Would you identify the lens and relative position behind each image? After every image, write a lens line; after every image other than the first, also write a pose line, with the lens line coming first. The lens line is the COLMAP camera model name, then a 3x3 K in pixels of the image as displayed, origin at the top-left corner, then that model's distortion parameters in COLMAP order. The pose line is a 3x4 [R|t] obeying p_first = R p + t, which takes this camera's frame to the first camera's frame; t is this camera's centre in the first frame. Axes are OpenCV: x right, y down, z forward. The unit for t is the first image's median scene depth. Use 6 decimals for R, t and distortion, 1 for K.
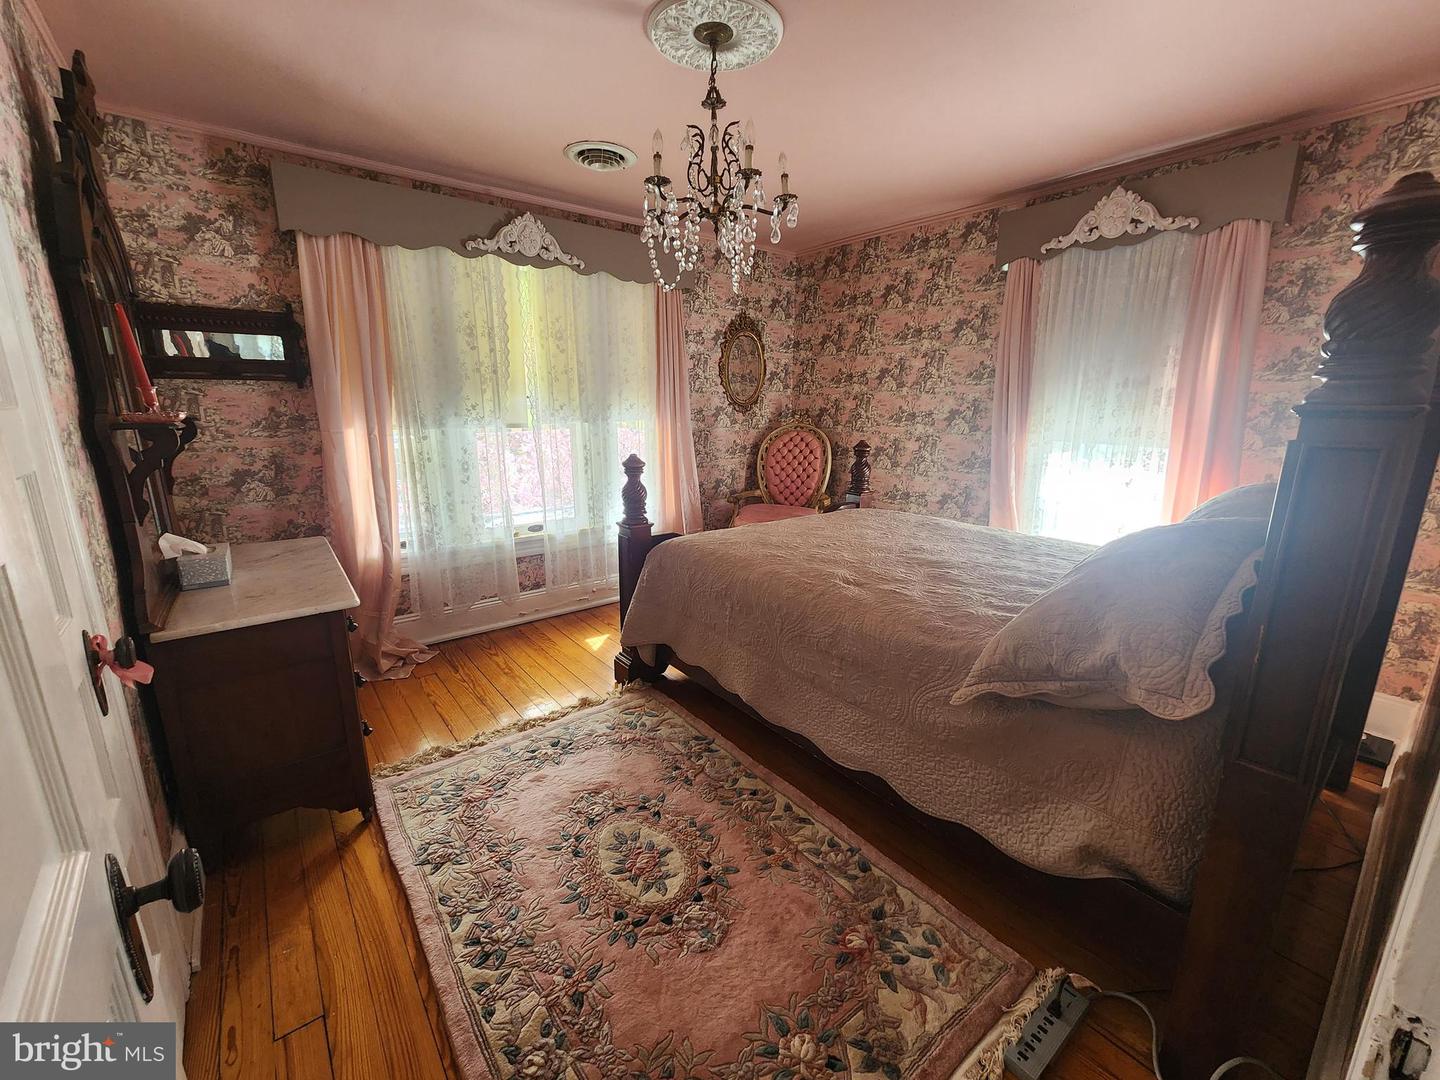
lens RADIAL K [[591.5, 0, 709.1], [0, 591.5, 534.4], [0, 0, 1]] dist [-0.003982, 0.000290]
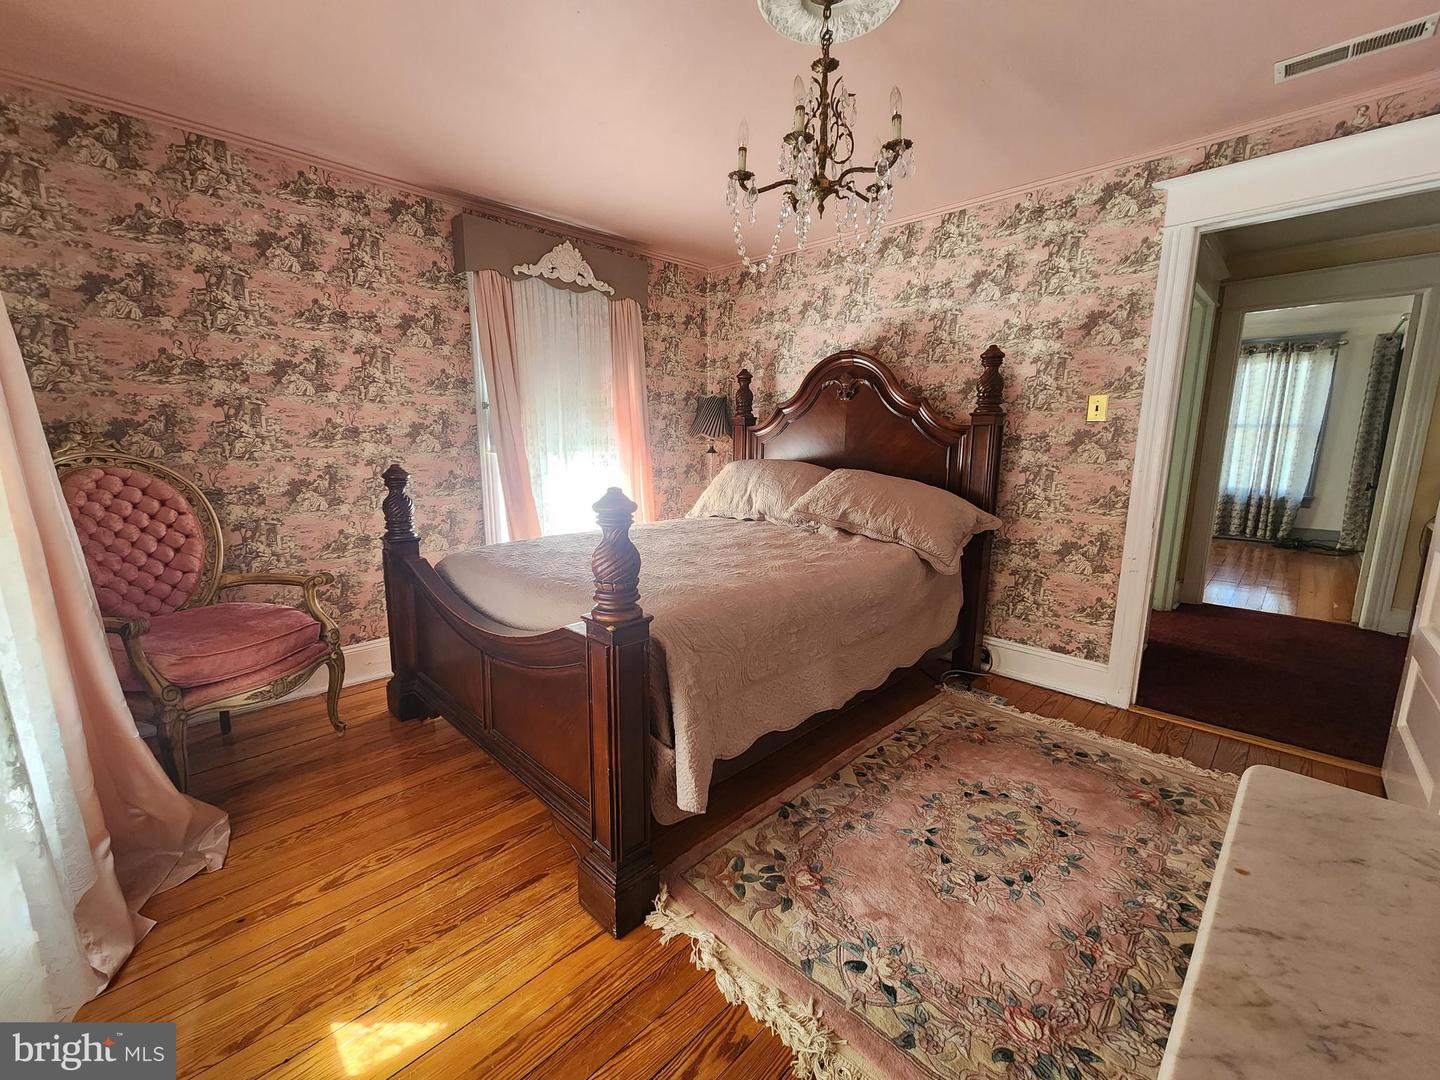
lens RADIAL K [[591.5, 0, 719.4], [0, 591.5, 539.6], [0, 0, 1]] dist [-0.003982, 0.000290]
pose [[-0.127347, -0.173267, 0.976607, -0.761686], [0.216279, 0.956079, 0.197827, -0.202012], [-0.967991, 0.236413, -0.084280, 1.108393]]
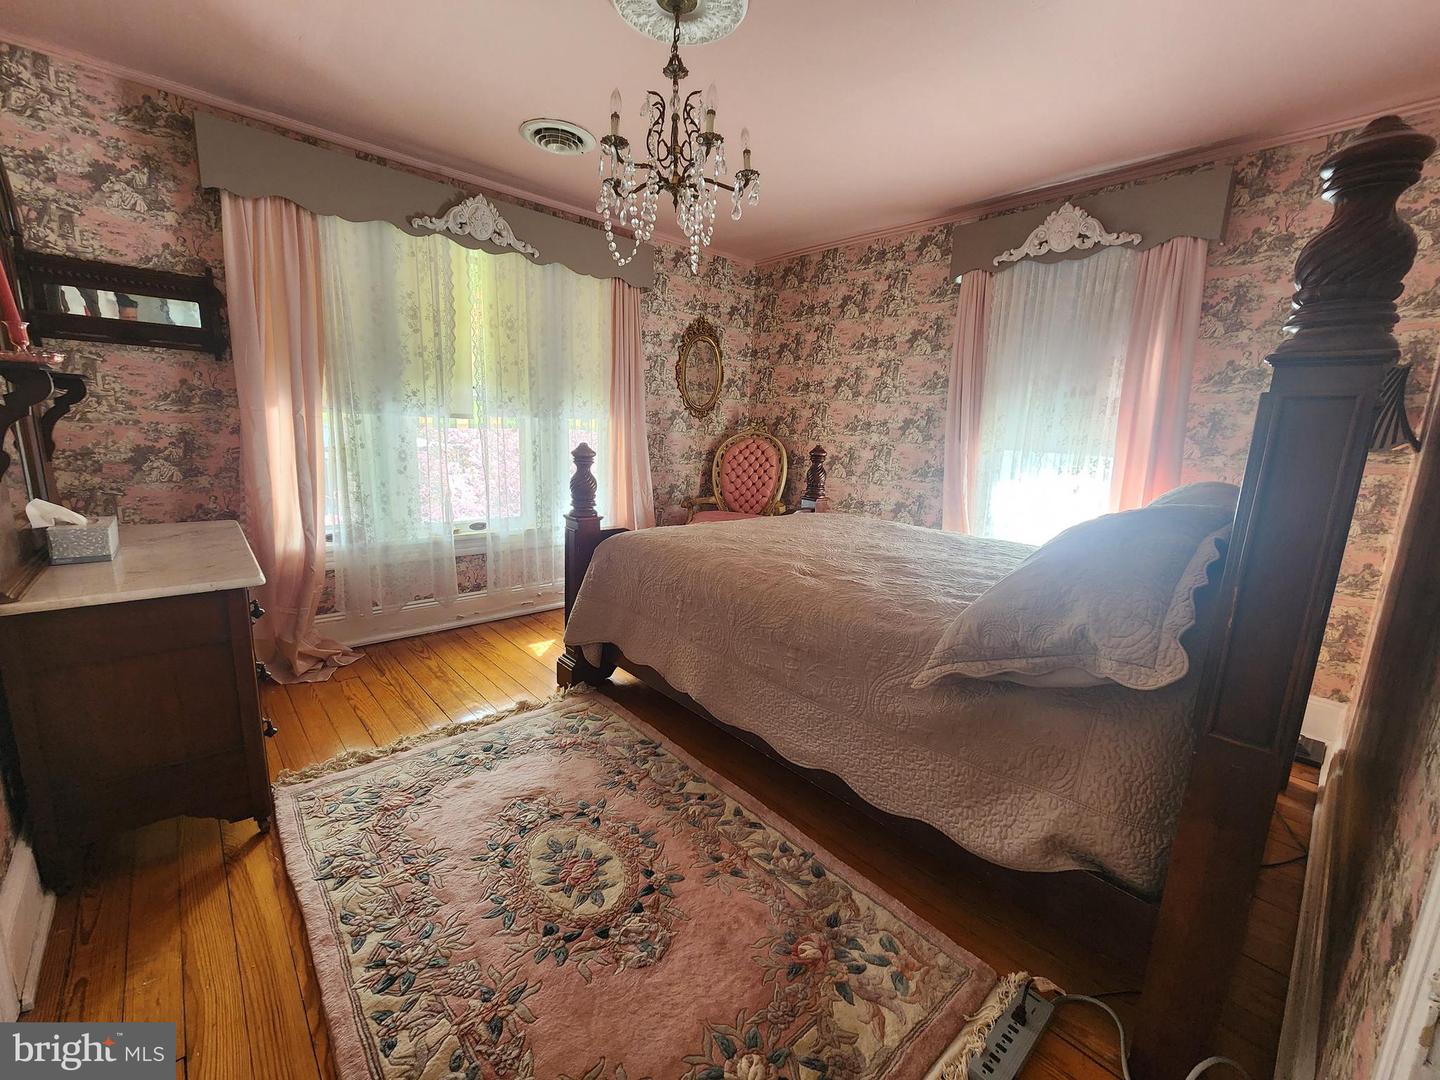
lens RADIAL K [[591.5, 0, 708.9], [0, 591.5, 535.7], [0, 0, 1]] dist [-0.003982, 0.000290]
pose [[0.996798, 0.023344, 0.076476, 0.004781], [-0.020496, 0.999074, -0.037817, 0.052726], [-0.077288, 0.036129, 0.996354, 0.046673]]
